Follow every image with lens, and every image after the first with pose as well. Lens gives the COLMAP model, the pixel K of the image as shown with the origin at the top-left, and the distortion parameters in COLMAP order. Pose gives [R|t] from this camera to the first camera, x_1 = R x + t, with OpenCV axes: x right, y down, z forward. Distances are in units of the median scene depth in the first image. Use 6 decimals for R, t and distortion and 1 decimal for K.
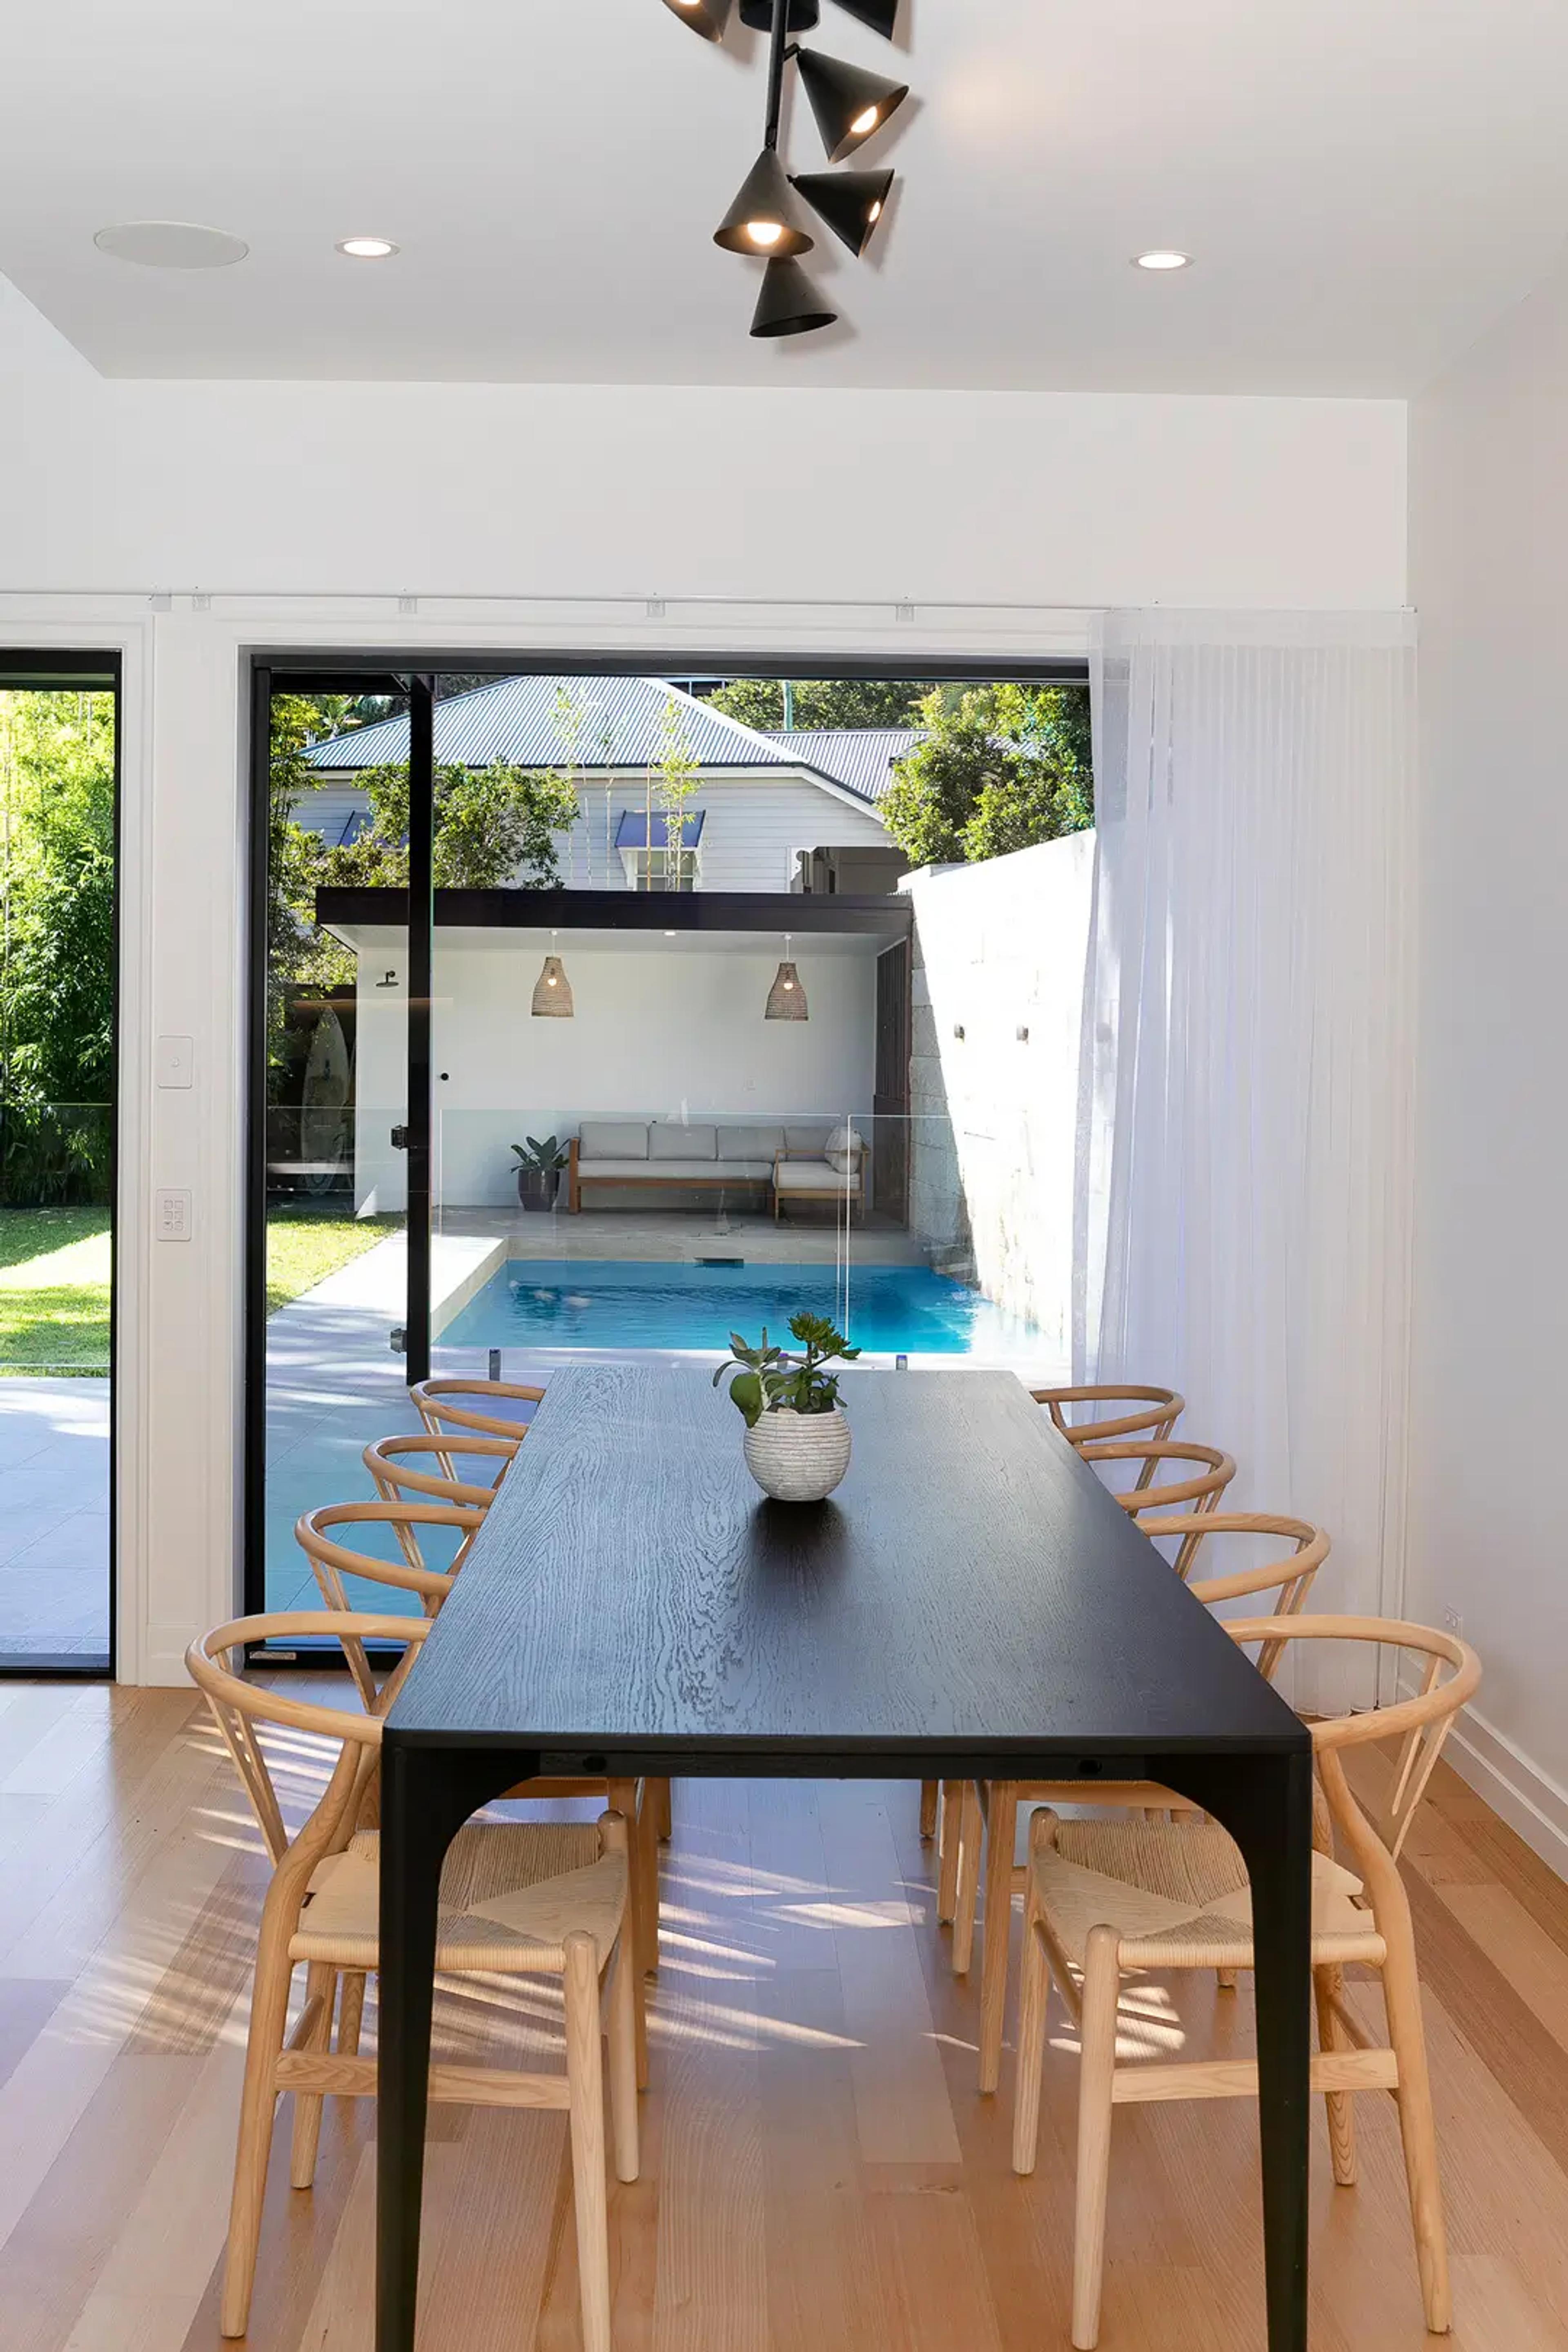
lens RADIAL K [[2585.8, 0, 782.6], [0, 2585.8, 1020.0], [0, 0, 1]] dist [0.024014, 0.010426]
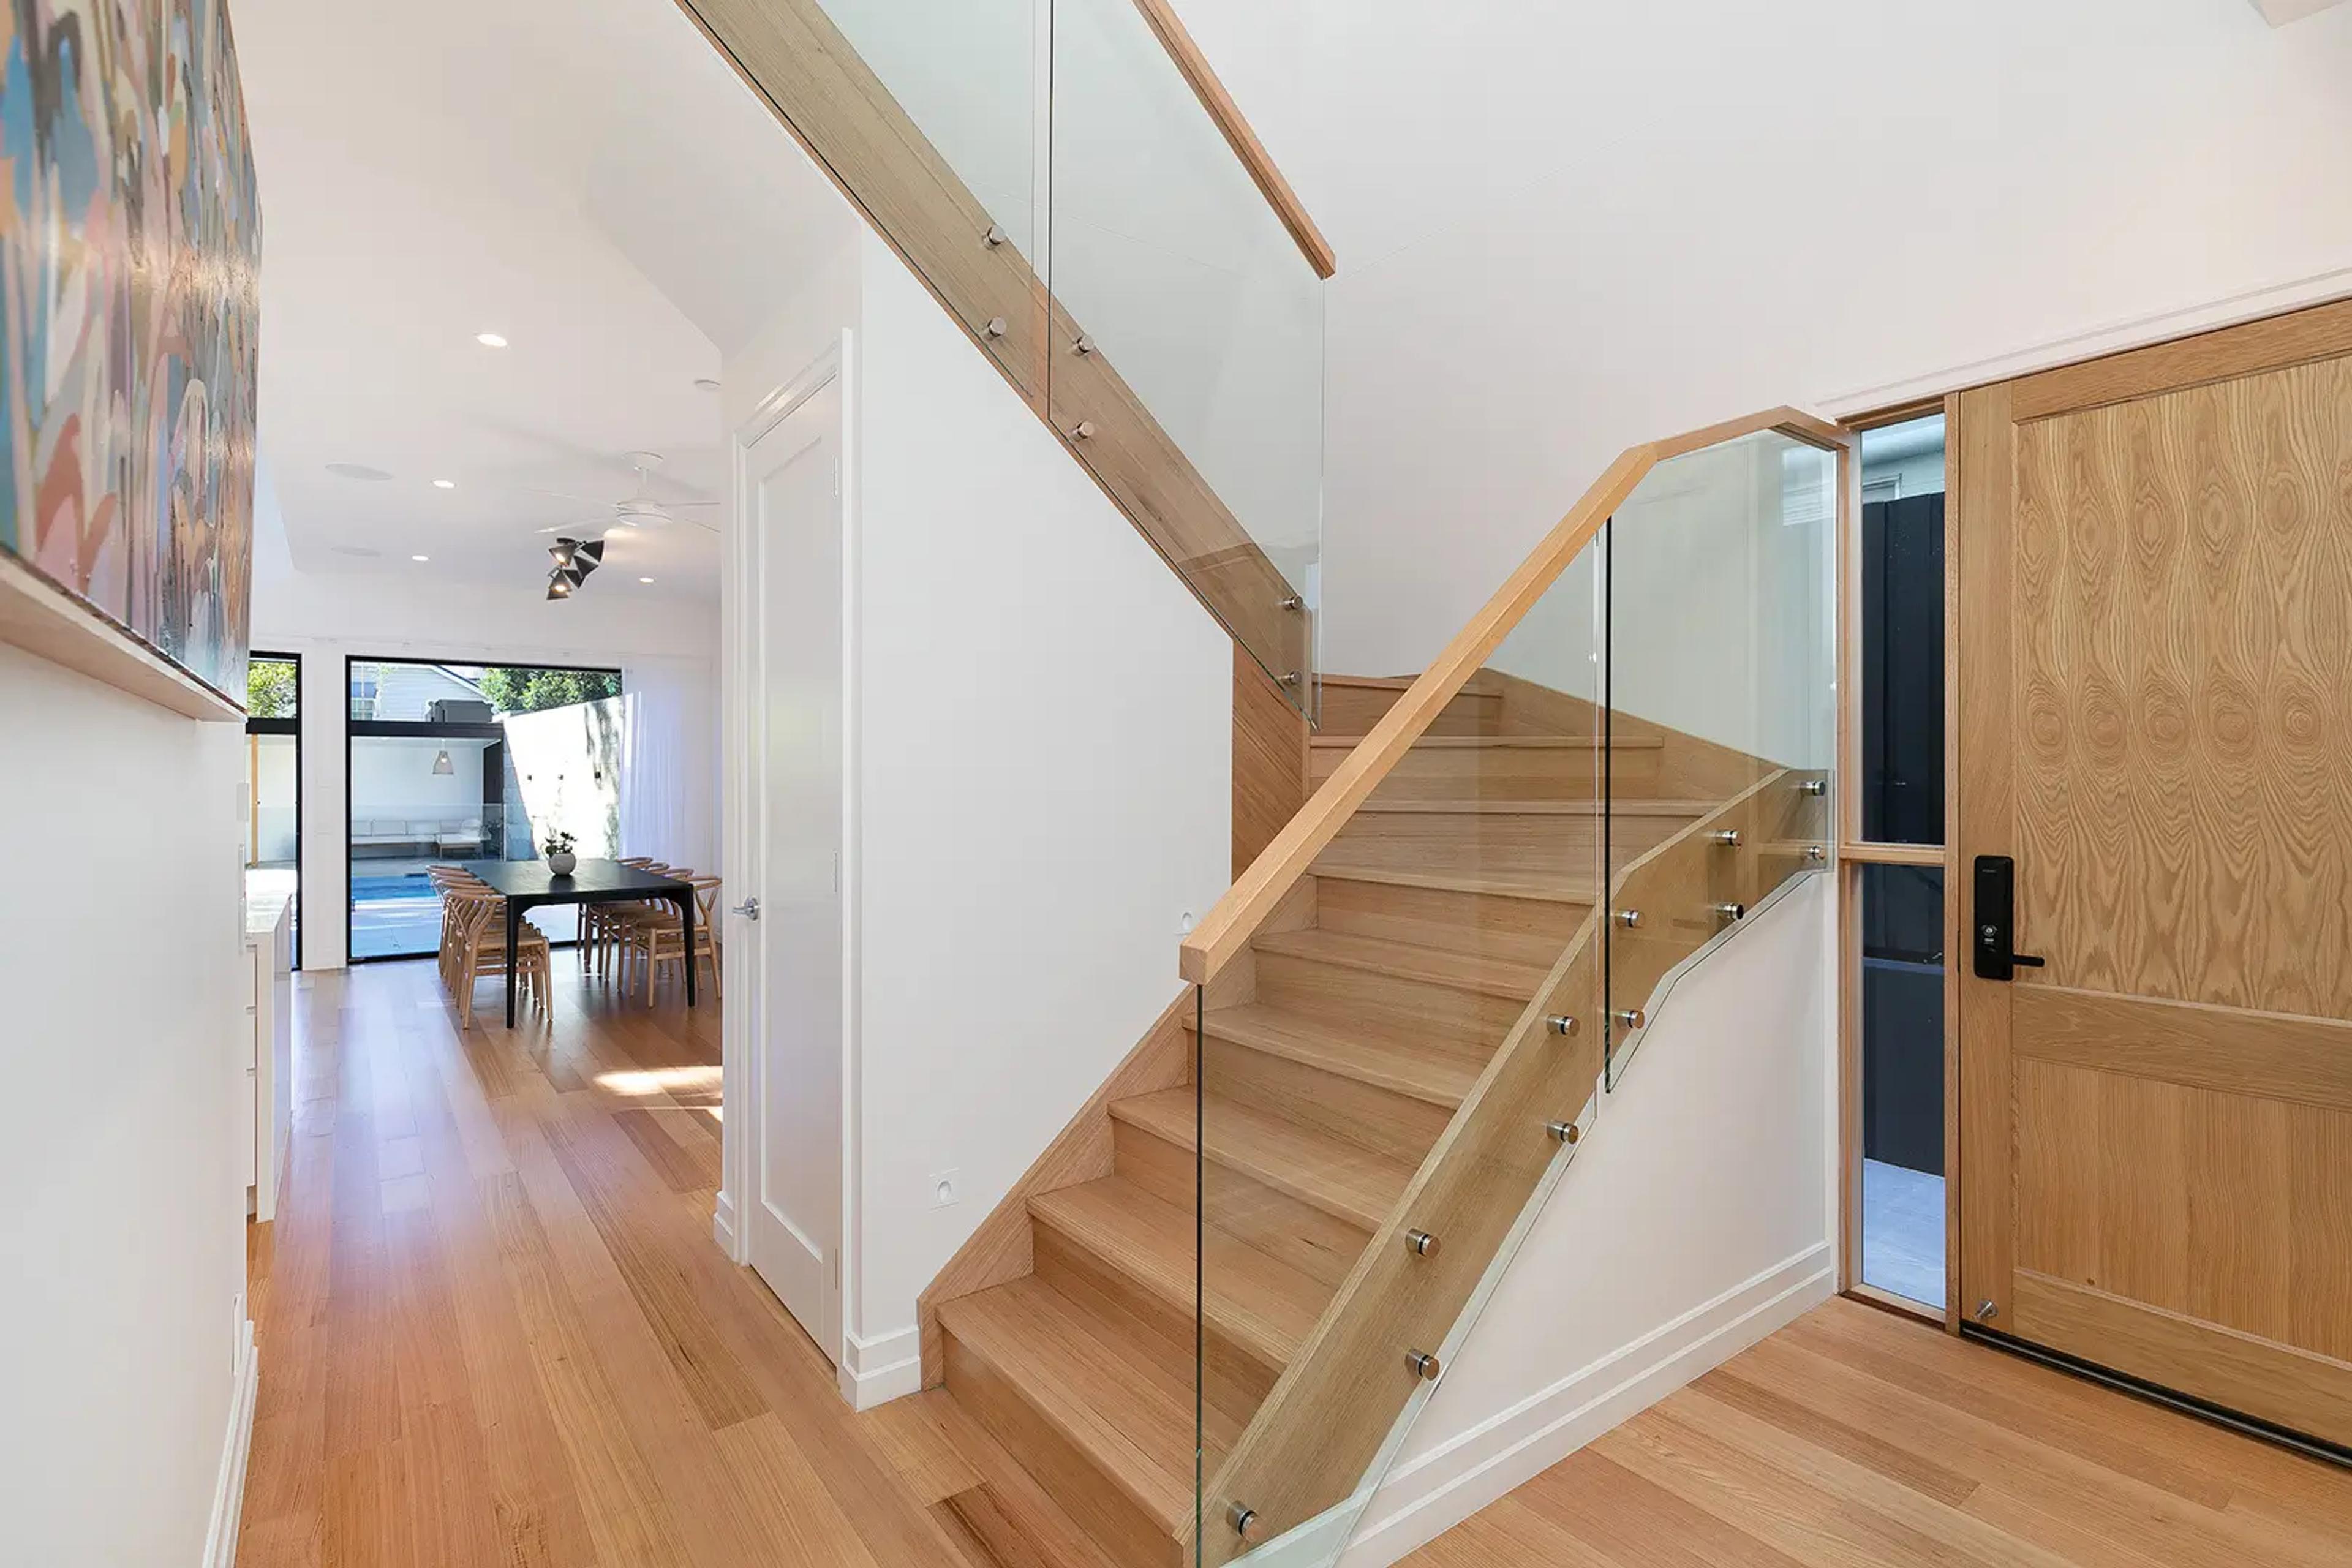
lens RADIAL K [[1130.2, 0, 1187.8], [0, 1130.2, 774.8], [0, 0, 1]] dist [-0.000233, 0.000131]
pose [[0.807742, -0.010031, 0.589450, -0.057069], [0.012435, 0.999923, -0.000023, 0.008591], [-0.589405, 0.007348, 0.807805, -0.247503]]
